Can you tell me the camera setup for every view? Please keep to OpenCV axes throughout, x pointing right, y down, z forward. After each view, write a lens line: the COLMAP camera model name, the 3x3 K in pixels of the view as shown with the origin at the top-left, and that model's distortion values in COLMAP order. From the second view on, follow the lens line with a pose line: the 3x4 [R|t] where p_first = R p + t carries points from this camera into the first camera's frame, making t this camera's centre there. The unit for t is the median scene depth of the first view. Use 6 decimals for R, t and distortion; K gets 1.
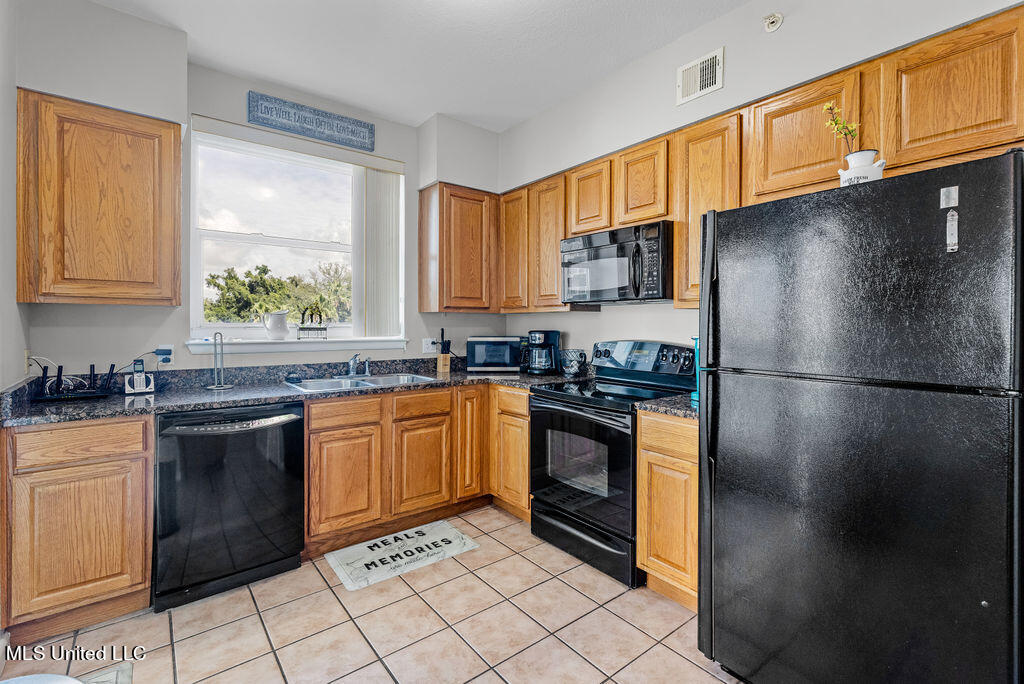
lens RADIAL K [[458.3, 0, 523.9], [0, 458.3, 329.7], [0, 0, 1]] dist [0.000043, 0.000014]
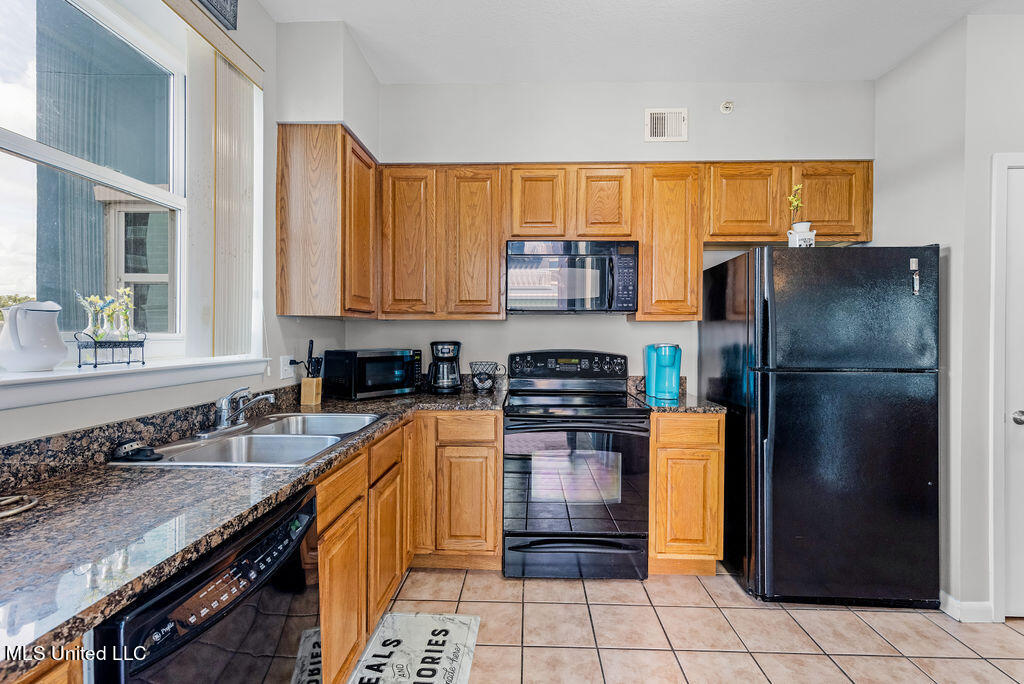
lens RADIAL K [[459.7, 0, 498.9], [0, 459.7, 340.2], [0, 0, 1]] dist [0.000868, 0.000183]
pose [[0.659294, -0.009562, 0.751825, -0.596944], [0.007598, 0.999953, 0.006055, -0.005472], [-0.751847, 0.001720, 0.659335, 0.409892]]
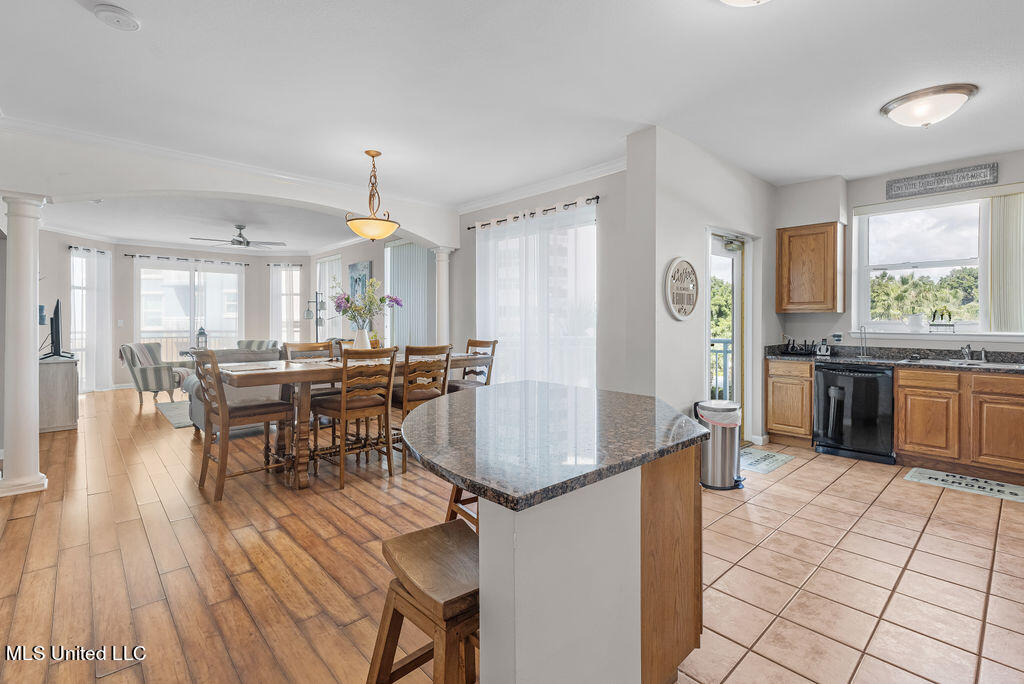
lens RADIAL K [[472.6, 0, 508.6], [0, 472.6, 317.5], [0, 0, 1]] dist [0.022322, 0.000801]
pose [[0.050346, -0.007607, -0.998703, 1.008716], [-0.012812, 0.999884, -0.008262, 0.004662], [0.998650, 0.013212, 0.050242, -0.425515]]
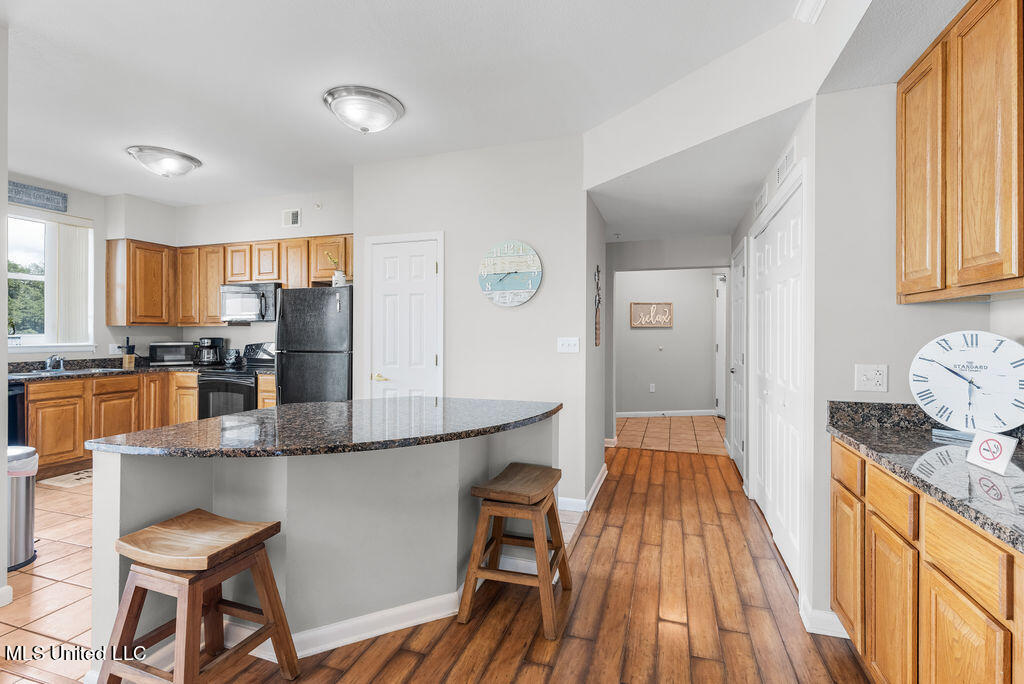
lens RADIAL K [[468.5, 0, 523.7], [0, 468.5, 334.7], [0, 0, 1]] dist [0.000274, 0.000124]
pose [[0.838084, -0.003263, 0.545532, 0.073384], [0.008971, 0.999929, -0.007802, 0.015200], [-0.545468, 0.011433, 0.838054, -1.085253]]
